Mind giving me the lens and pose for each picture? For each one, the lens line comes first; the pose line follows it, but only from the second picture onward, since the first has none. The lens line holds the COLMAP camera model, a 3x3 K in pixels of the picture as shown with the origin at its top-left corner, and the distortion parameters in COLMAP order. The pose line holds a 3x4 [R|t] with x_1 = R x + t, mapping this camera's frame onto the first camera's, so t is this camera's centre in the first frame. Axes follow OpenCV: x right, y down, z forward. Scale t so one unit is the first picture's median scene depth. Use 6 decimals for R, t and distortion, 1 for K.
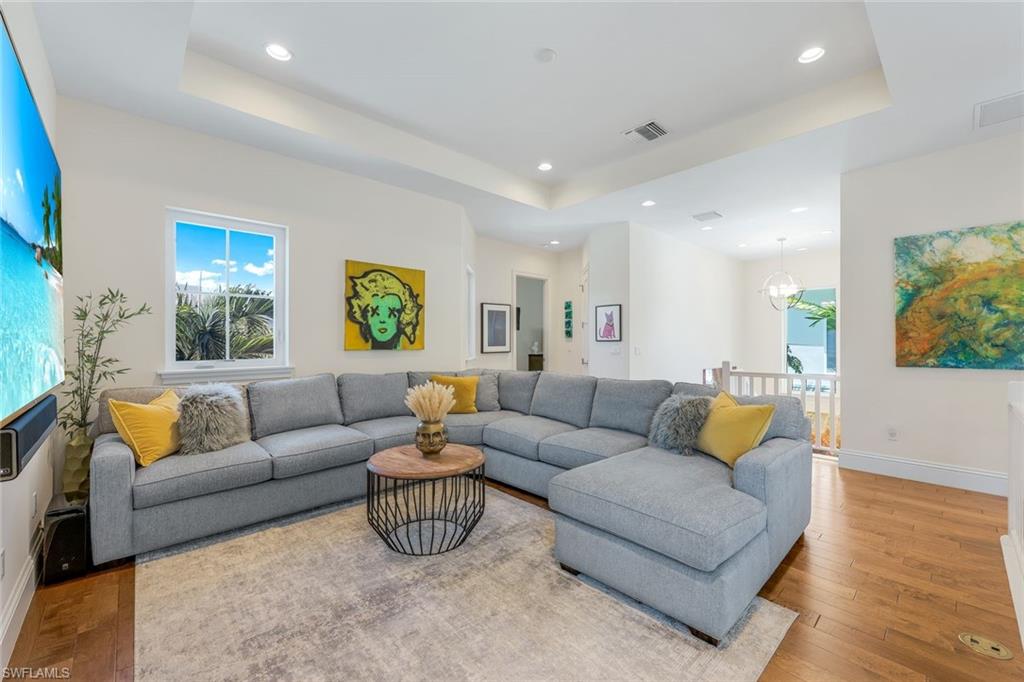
lens RADIAL K [[416.5, 0, 512.7], [0, 416.5, 341.2], [0, 0, 1]] dist [-0.000251, -0.000020]
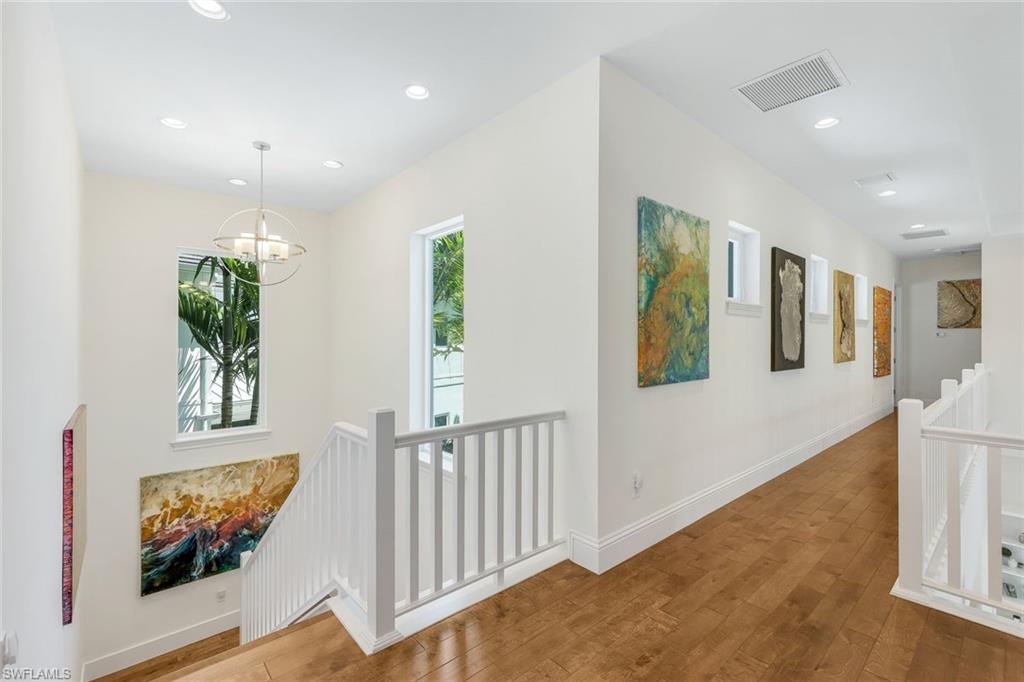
lens RADIAL K [[444.5, 0, 512.7], [0, 444.5, 339.9], [0, 0, 1]] dist [0.009868, 0.000096]
pose [[0.030442, 0.003044, 0.999532, 0.199700], [-0.001303, 0.999995, -0.003006, -0.013792], [-0.999536, -0.001211, 0.030445, 1.217636]]
